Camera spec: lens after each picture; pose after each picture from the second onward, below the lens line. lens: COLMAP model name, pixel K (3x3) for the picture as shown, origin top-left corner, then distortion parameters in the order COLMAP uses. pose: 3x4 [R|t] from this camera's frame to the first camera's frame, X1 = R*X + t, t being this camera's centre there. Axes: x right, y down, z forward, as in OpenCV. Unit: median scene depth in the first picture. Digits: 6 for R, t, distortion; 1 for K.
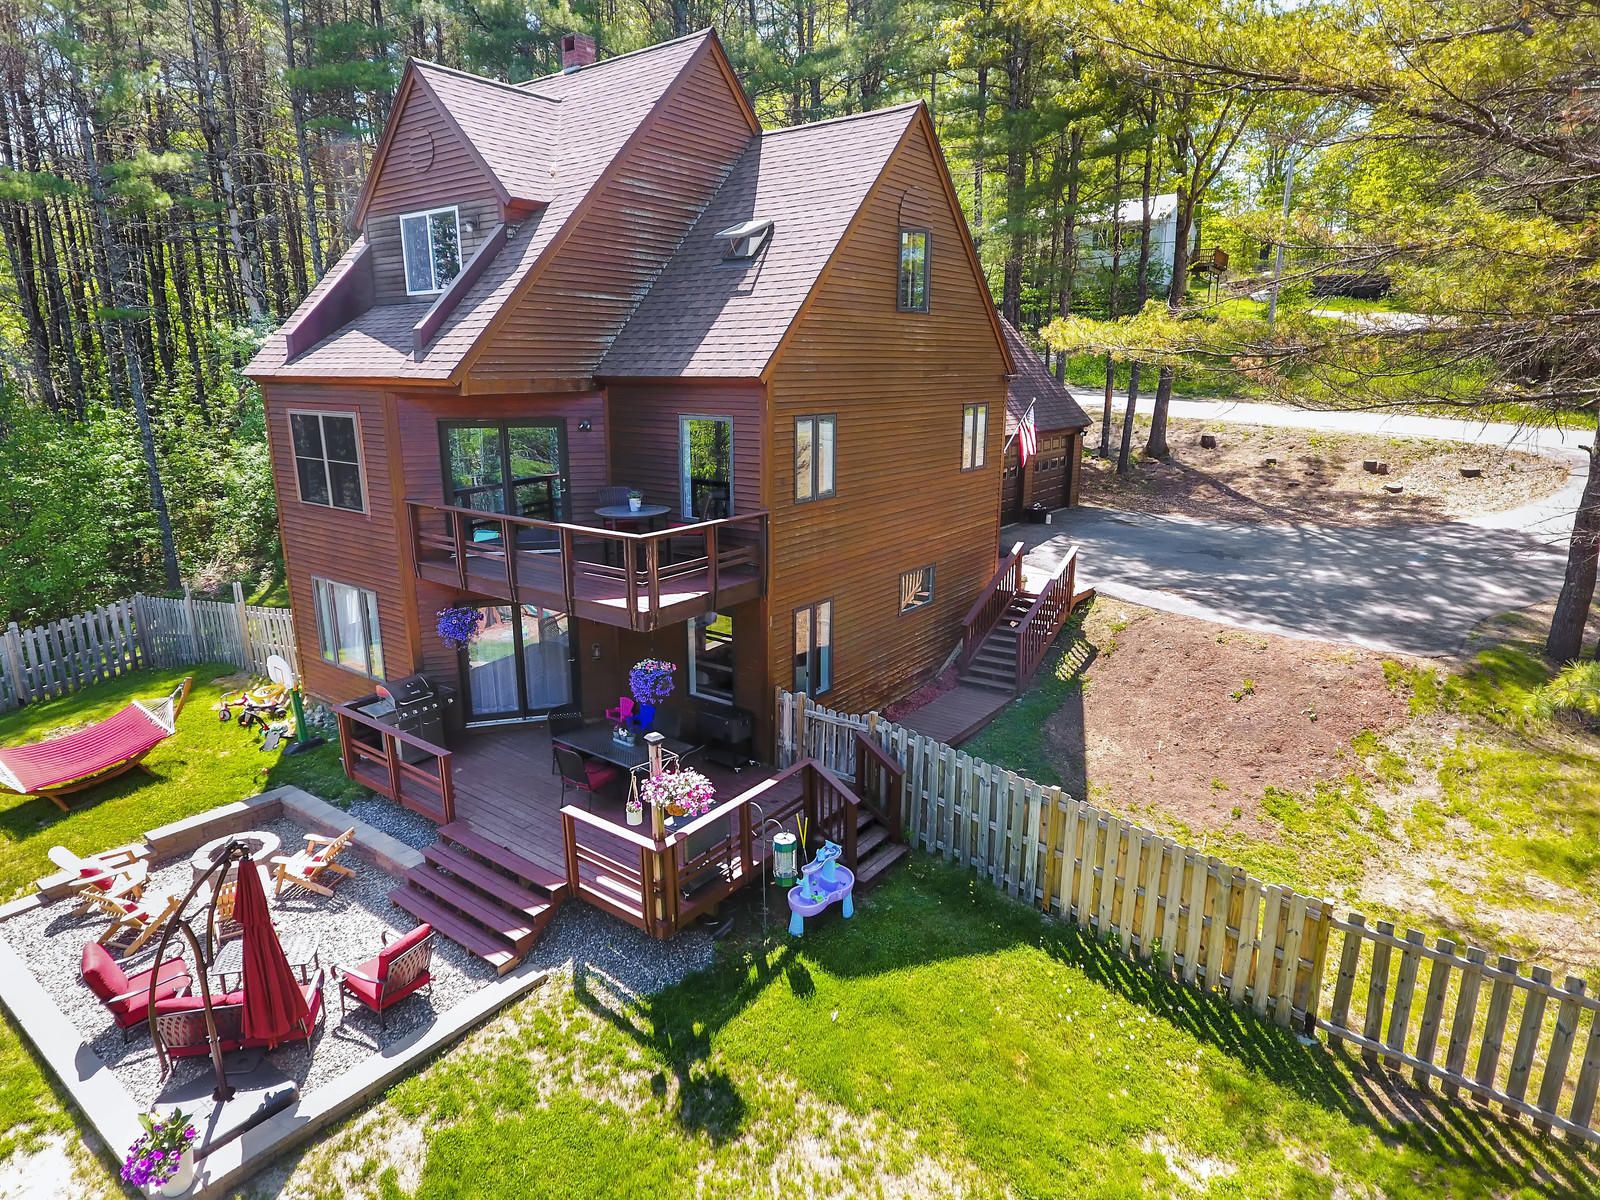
lens RADIAL K [[936.7, 0, 786.3], [0, 936.7, 604.2], [0, 0, 1]] dist [-0.004990, 0.000736]
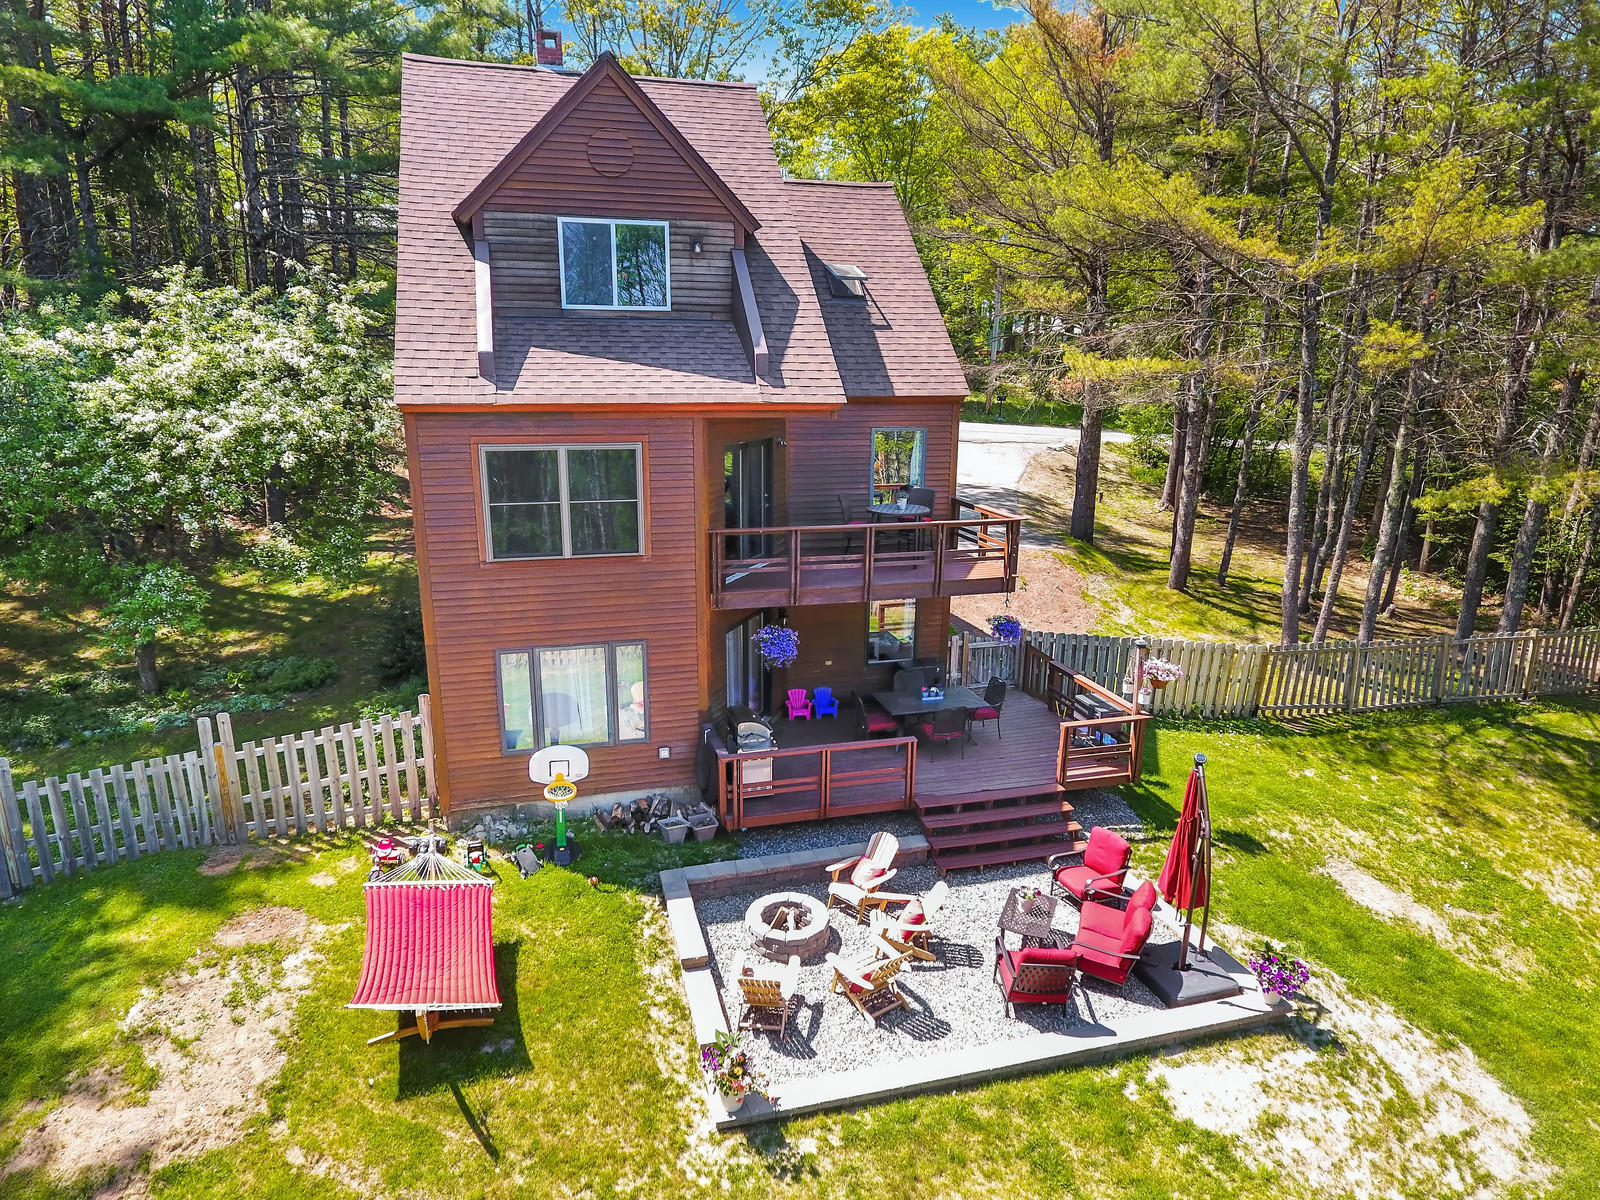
lens RADIAL K [[936.7, 0, 787.9], [0, 936.7, 603.3], [0, 0, 1]] dist [-0.004990, 0.000736]
pose [[0.604665, -0.191714, 0.773063, -1.268219], [0.190979, 0.977183, 0.092957, -0.127853], [-0.773245, 0.091431, 0.627482, 0.395111]]
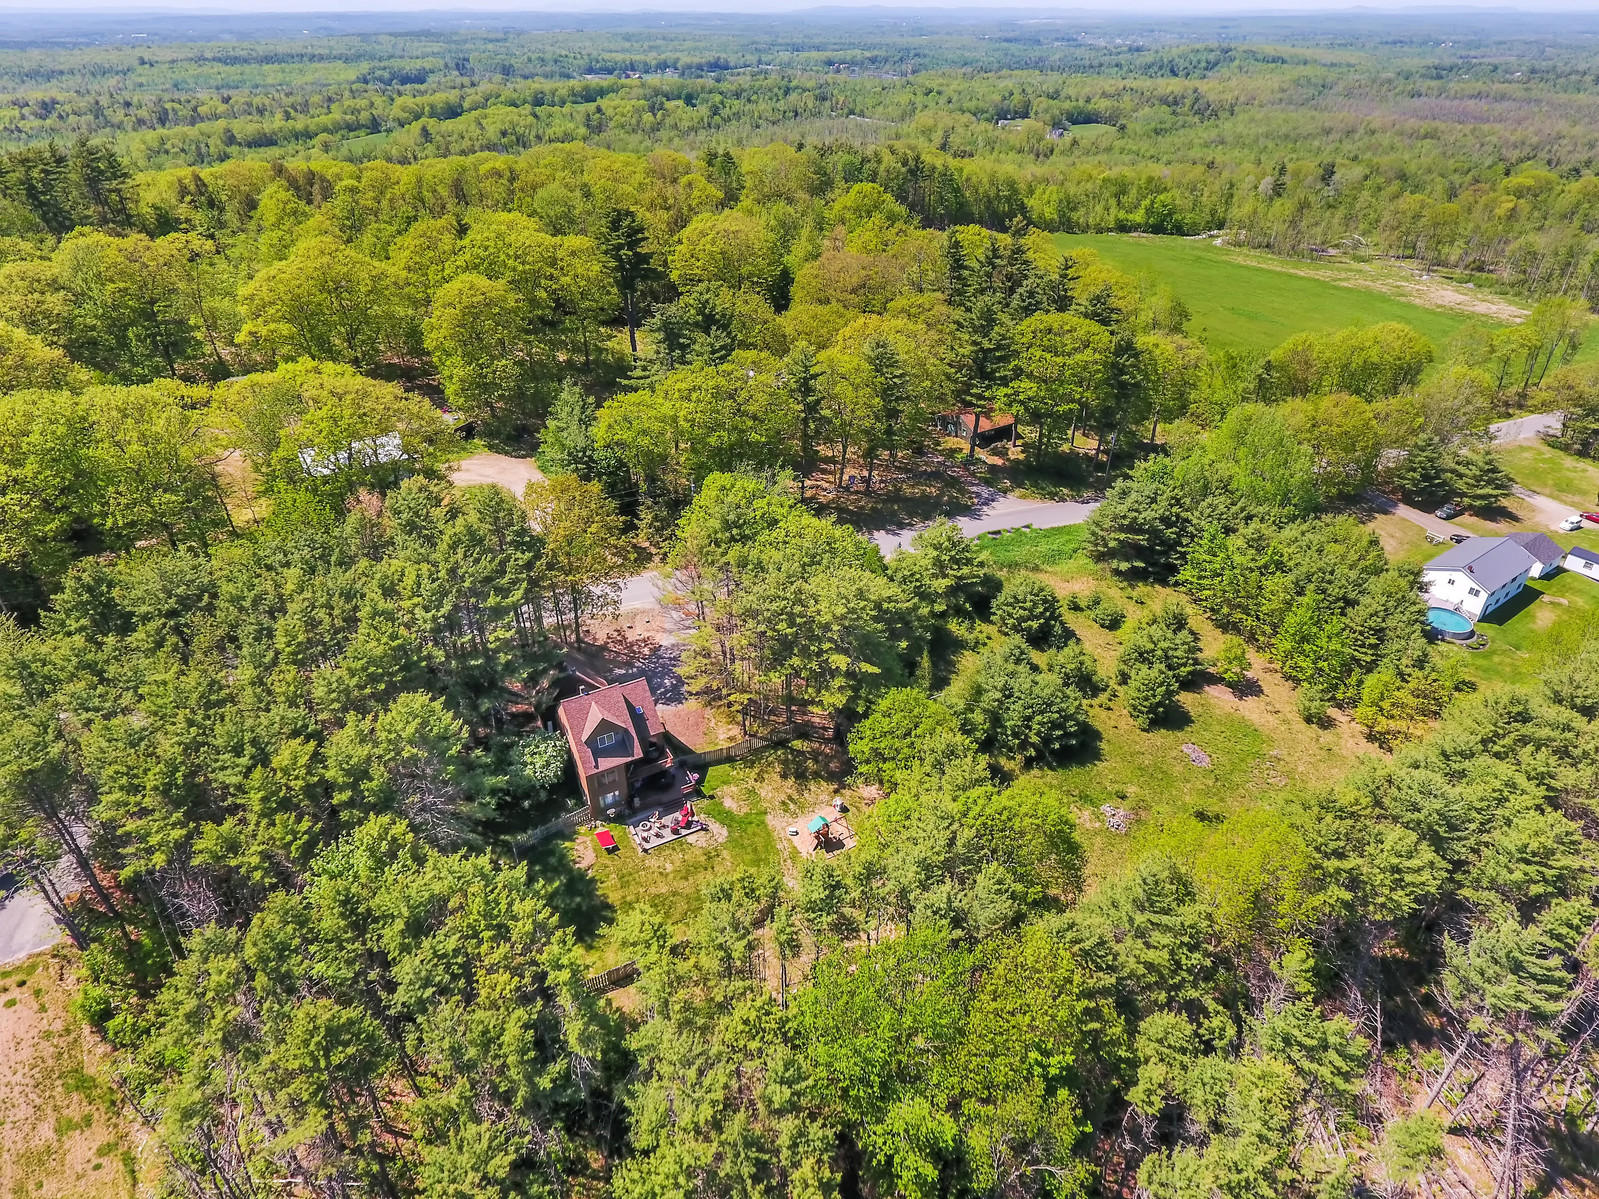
lens RADIAL K [[936.1, 0, 803.0], [0, 936.1, 604.0], [0, 0, 1]] dist [-0.004990, 0.000736]
pose [[0.396131, -0.486669, 0.778610, -5.067599], [0.221539, 0.873586, 0.433321, -4.247316], [-0.891067, 0.000841, 0.453871, -3.515799]]
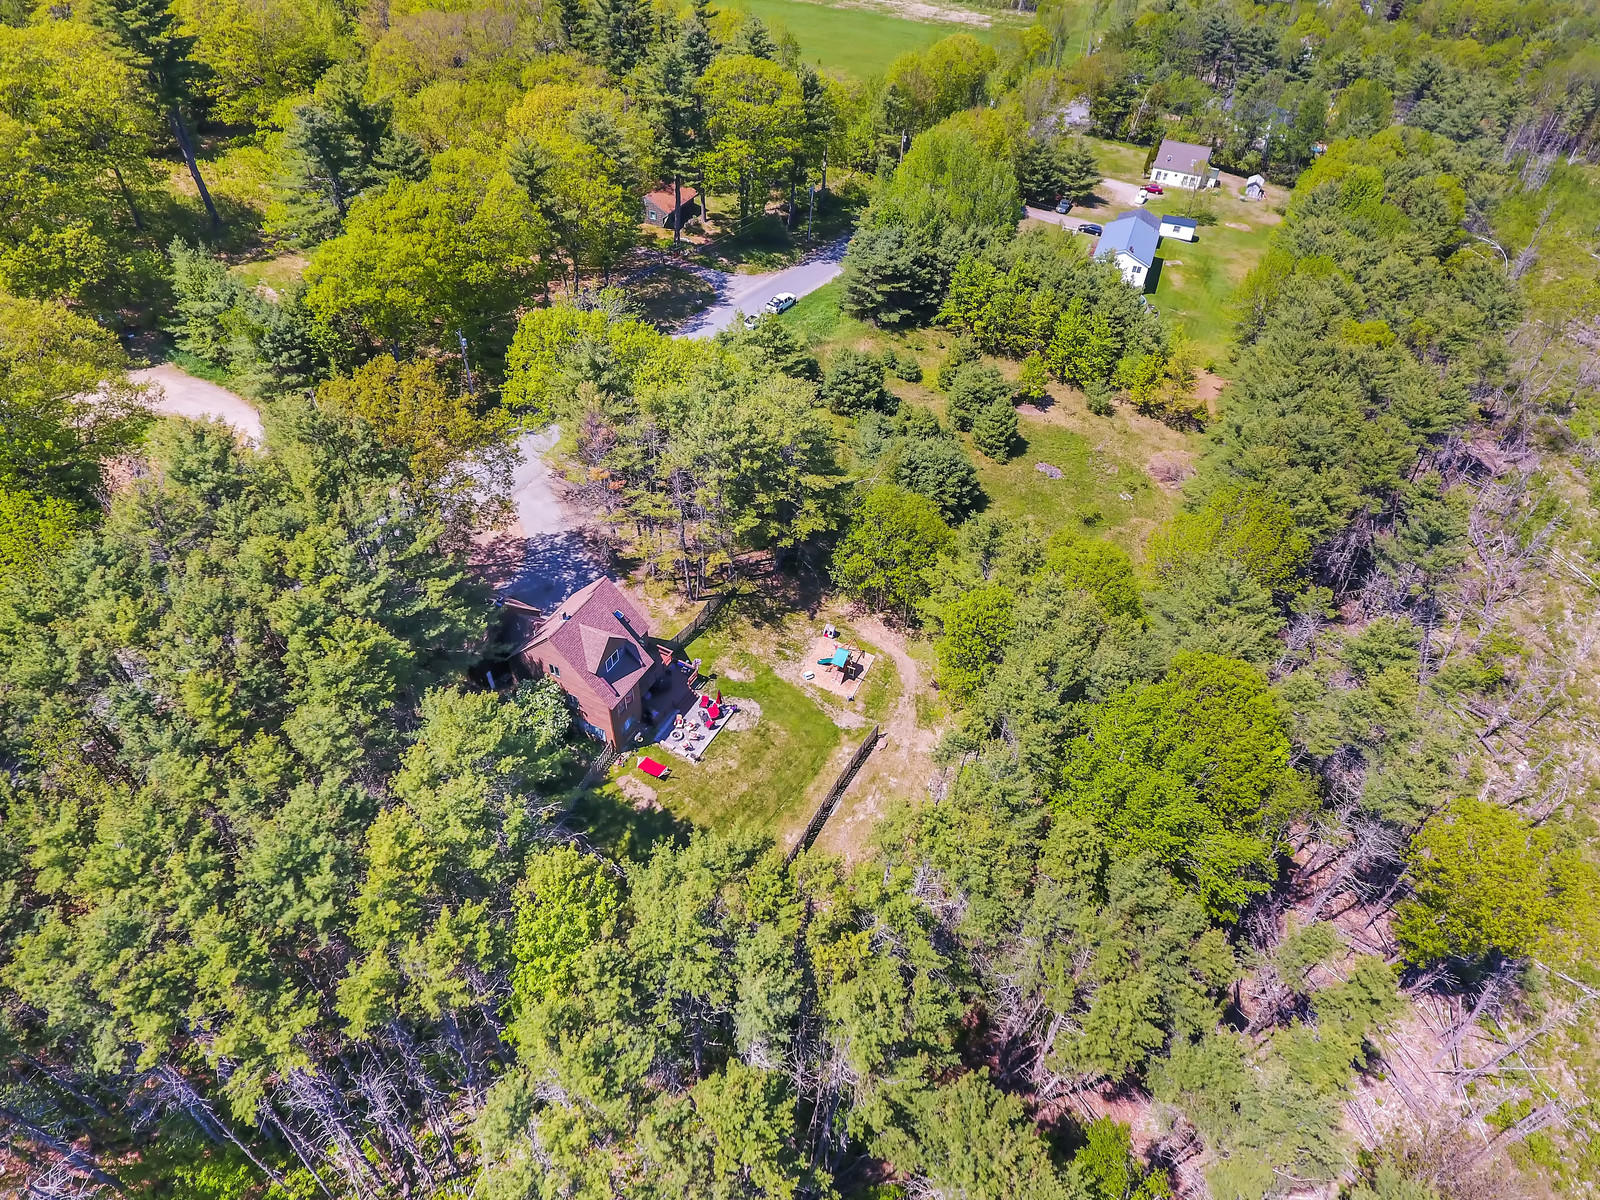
lens RADIAL K [[936.7, 0, 788.3], [0, 936.7, 593.7], [0, 0, 1]] dist [-0.004990, 0.000736]
pose [[-0.160348, -0.675420, 0.719789, -4.702573], [0.217608, 0.687094, 0.693216, -4.696270], [-0.962775, 0.267787, 0.036803, -0.221051]]
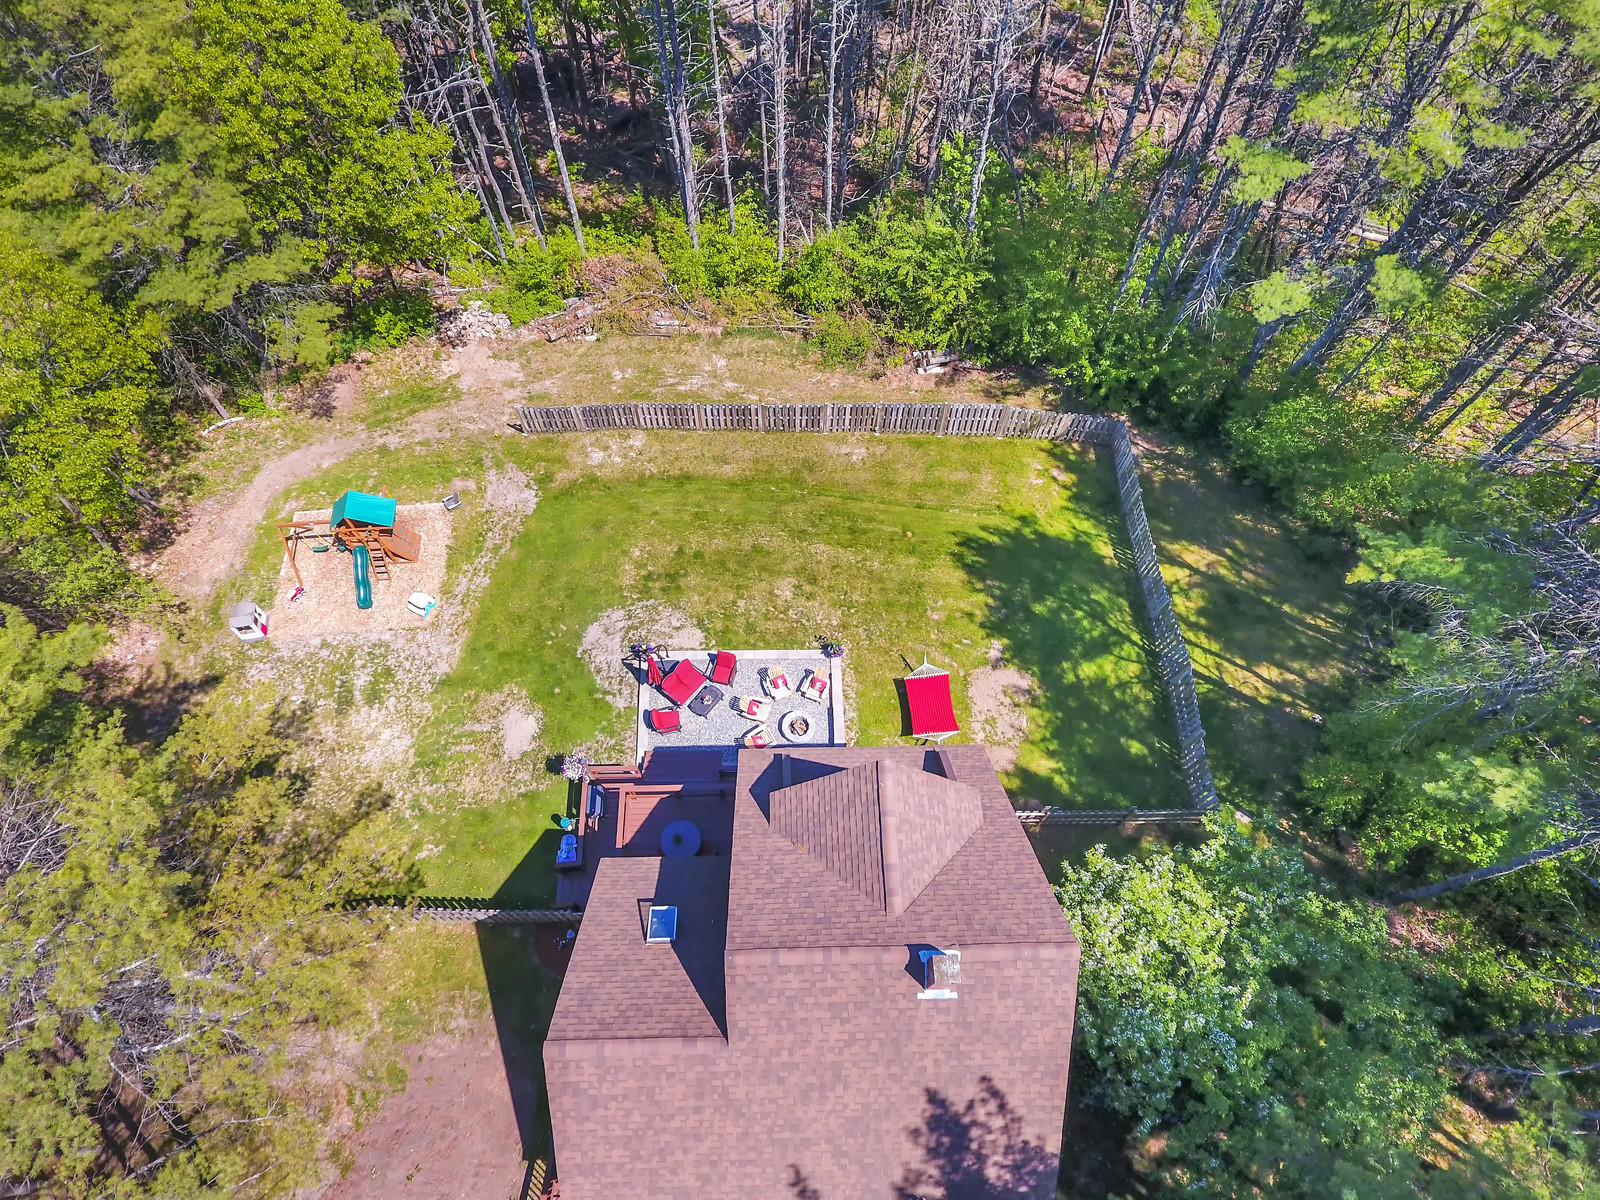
lens RADIAL K [[936.7, 0, 806.2], [0, 936.7, 594.1], [0, 0, 1]] dist [-0.004990, 0.000736]
pose [[-0.774423, 0.561836, -0.290876, -0.102801], [-0.160209, 0.270626, 0.949260, -2.100178], [0.612047, 0.781730, -0.119567, 1.058680]]
